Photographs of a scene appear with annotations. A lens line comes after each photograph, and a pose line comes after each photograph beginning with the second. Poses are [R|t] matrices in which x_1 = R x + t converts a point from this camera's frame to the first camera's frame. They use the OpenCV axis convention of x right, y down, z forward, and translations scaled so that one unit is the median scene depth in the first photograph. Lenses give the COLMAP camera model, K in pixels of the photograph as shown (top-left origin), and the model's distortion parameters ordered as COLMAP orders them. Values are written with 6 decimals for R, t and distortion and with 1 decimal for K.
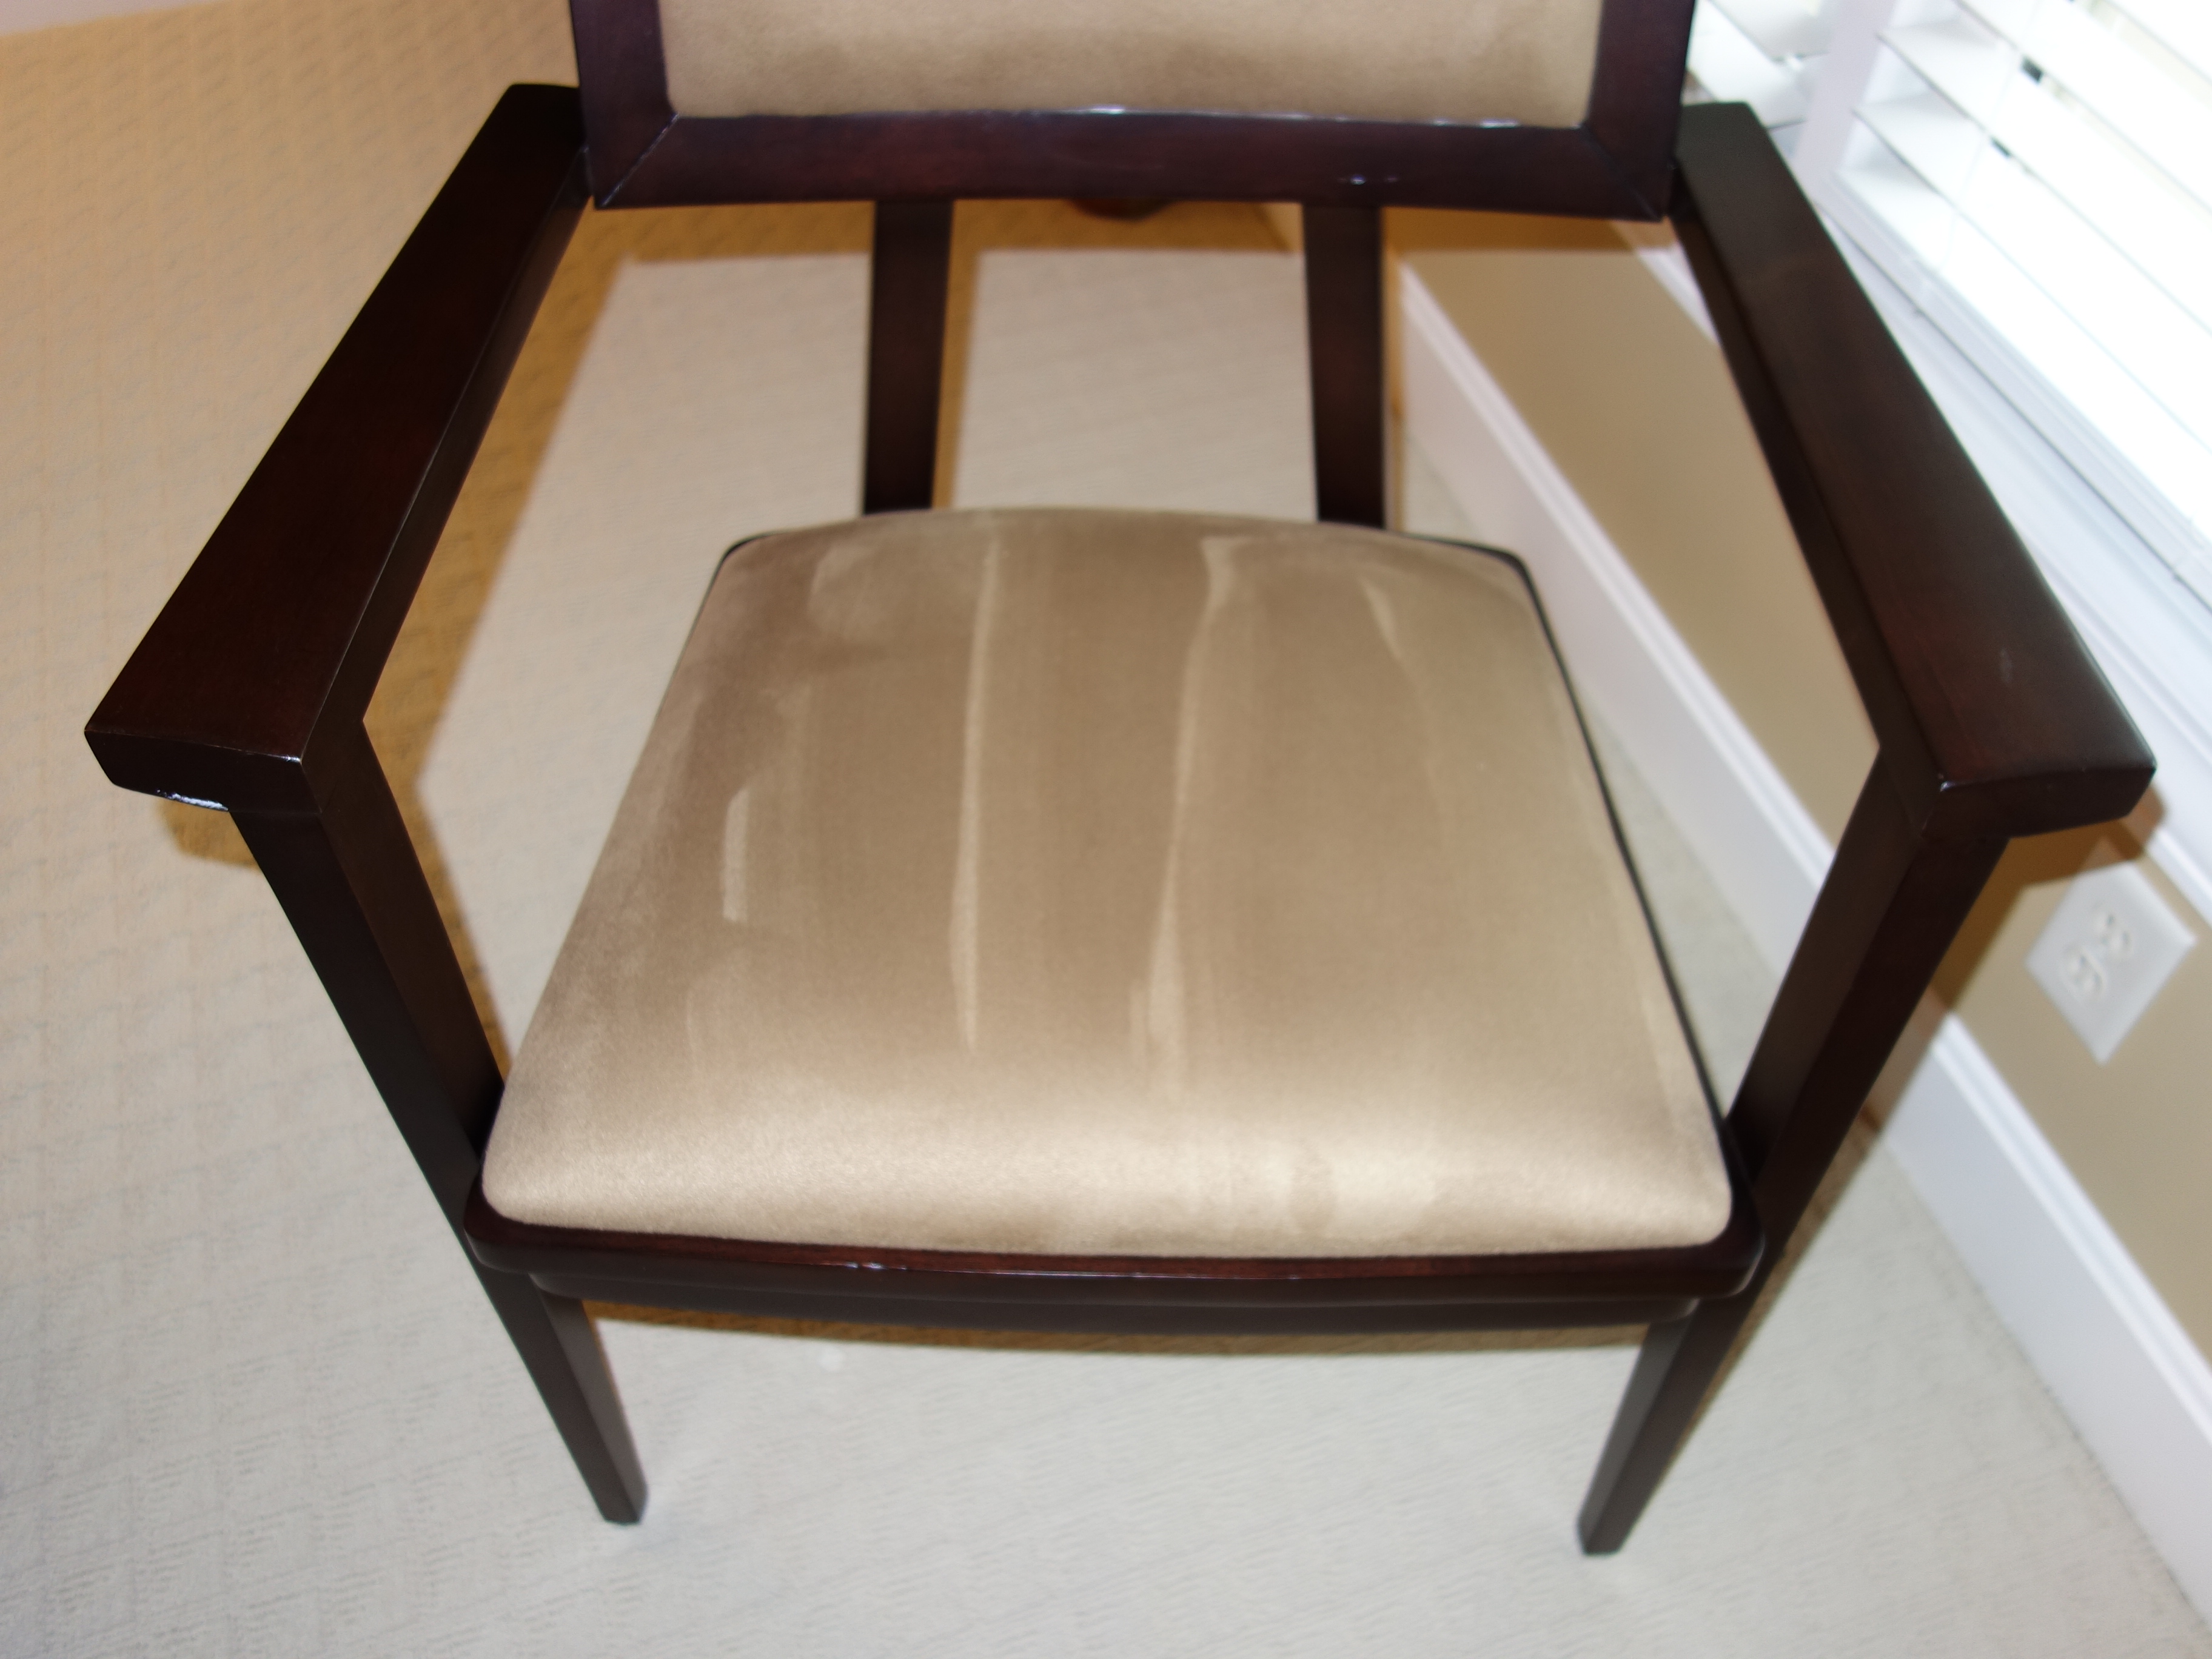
lens RADIAL K [[1935.0, 0, 1106.0], [0, 1935.0, 829.5], [0, 0, 1]] dist [-0.004426, 0.001647]
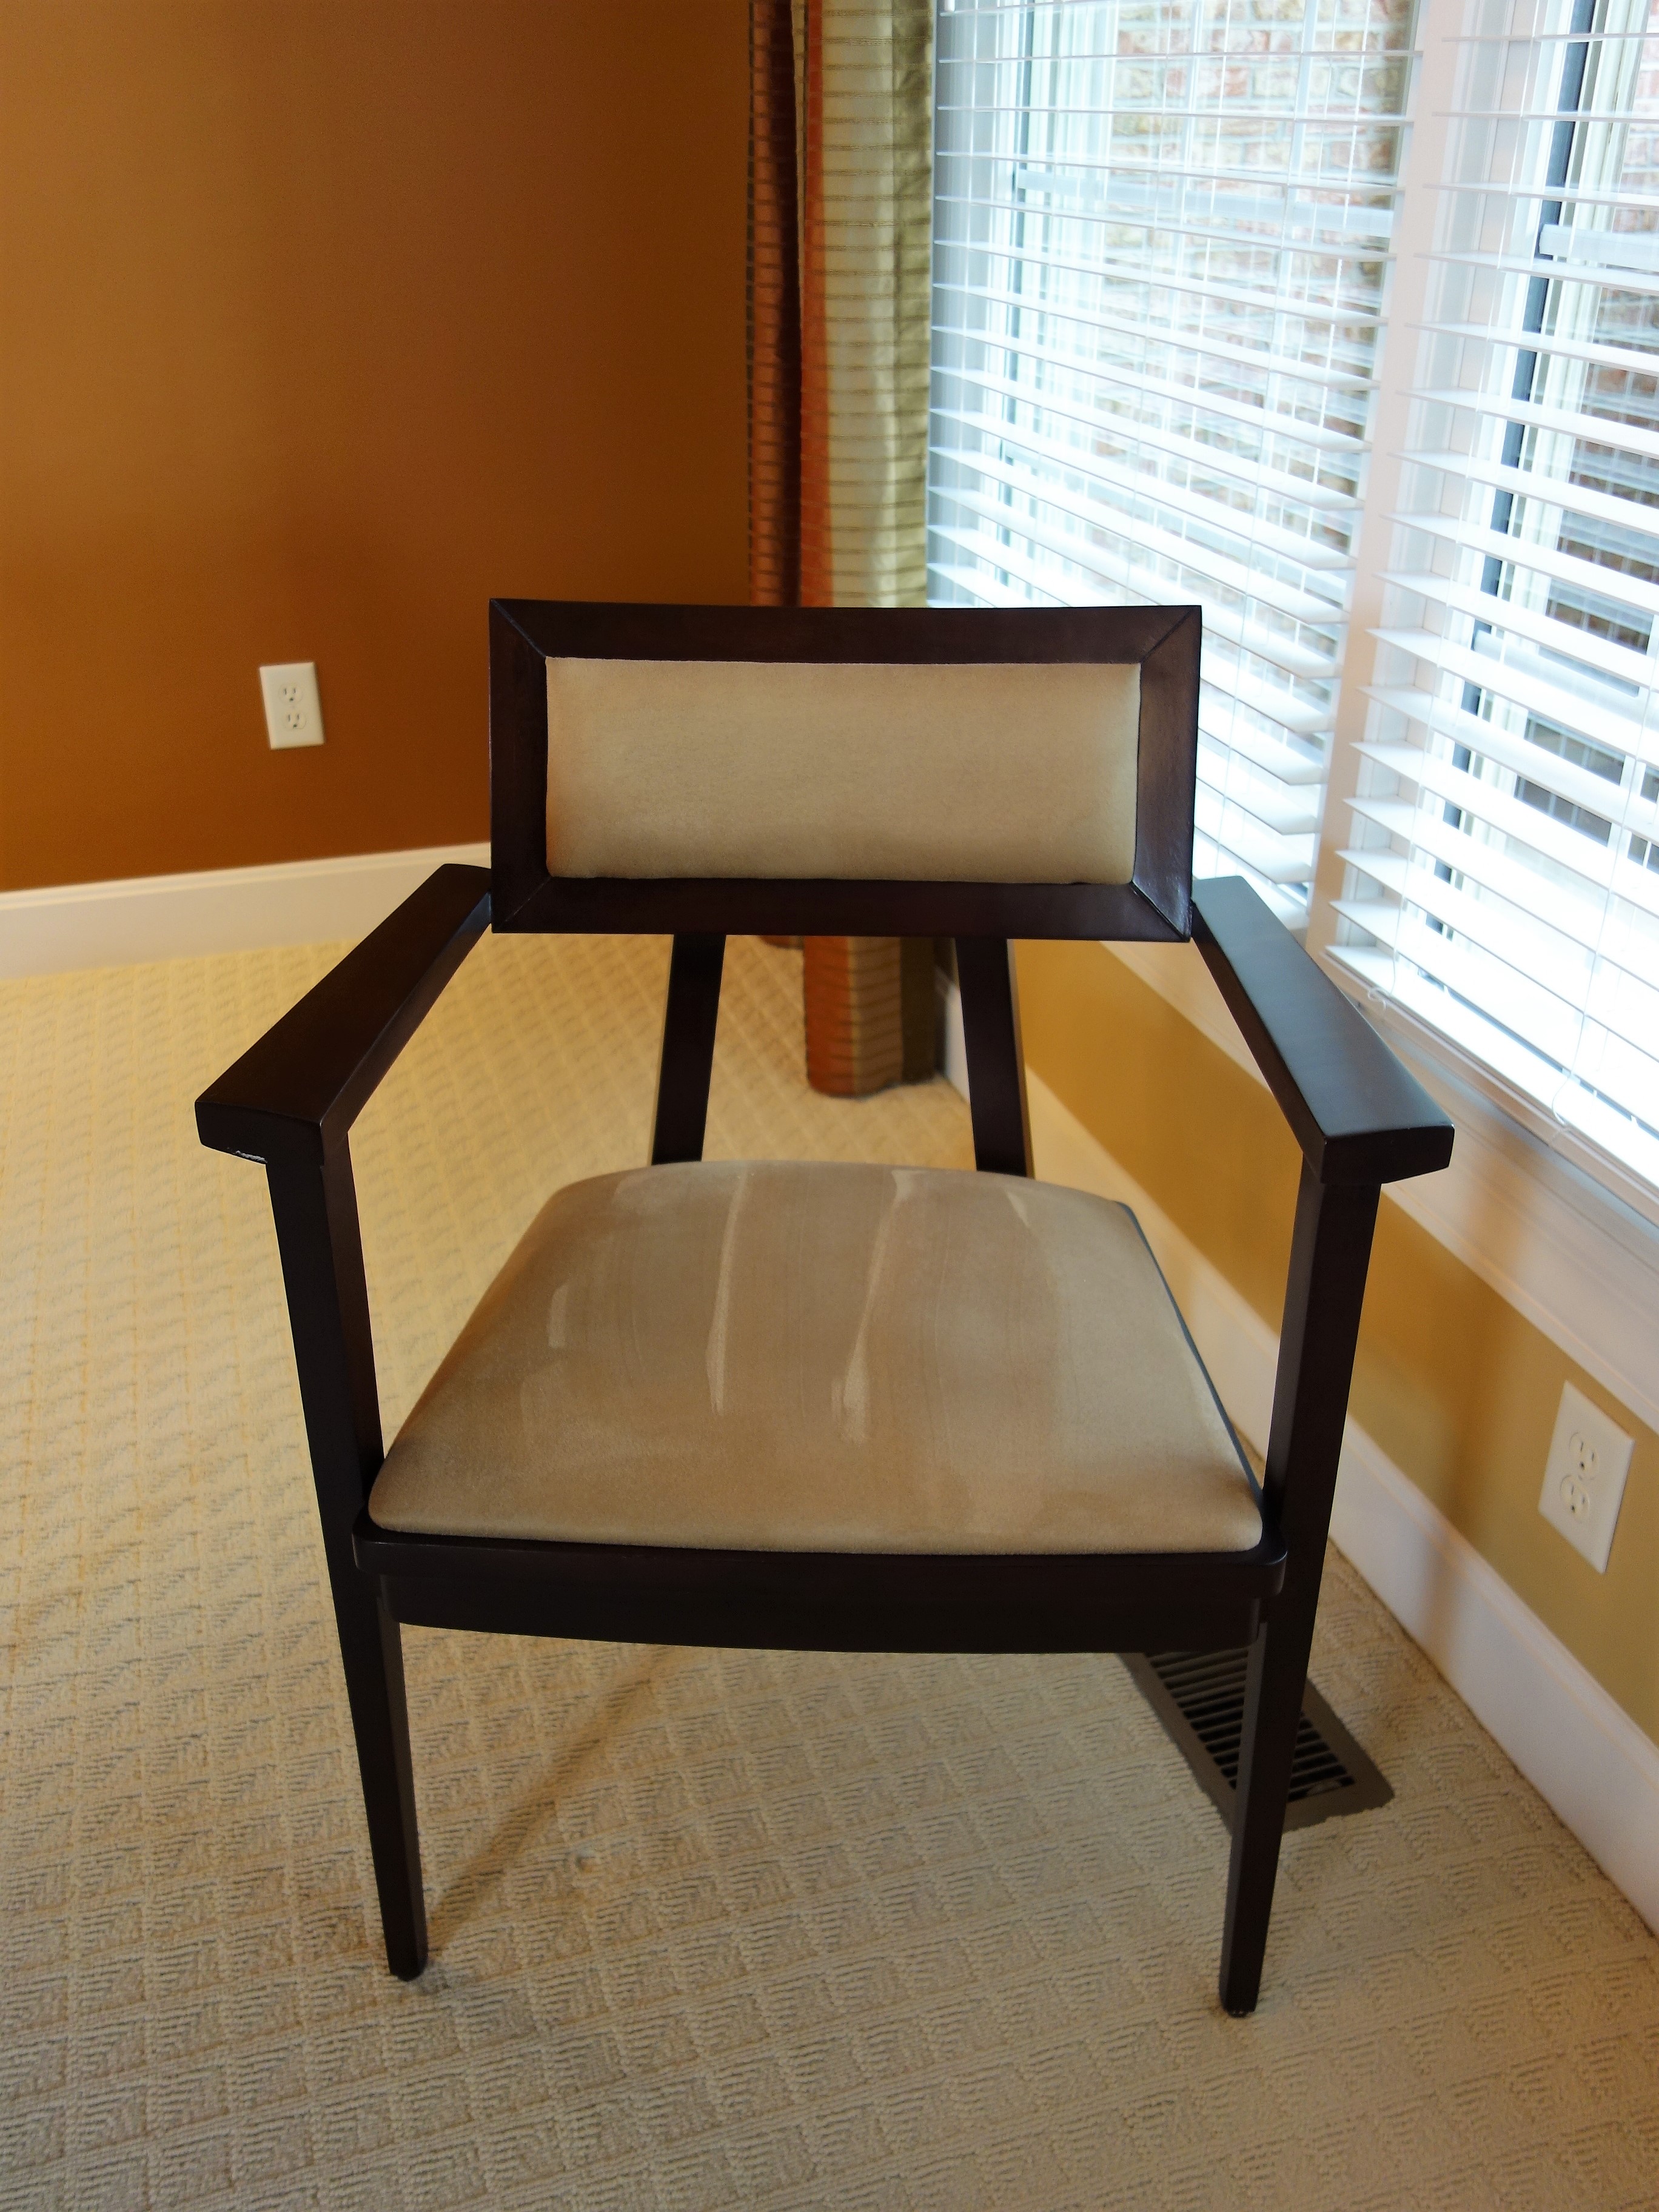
lens RADIAL K [[1935.0, 0, 829.5], [0, 1935.0, 1106.0], [0, 0, 1]] dist [-0.004426, 0.001647]
pose [[0.999836, 0.002707, -0.017904, 0.031531], [-0.009572, 0.918317, -0.395730, 0.402974], [0.015371, 0.395836, 0.918193, -0.344777]]
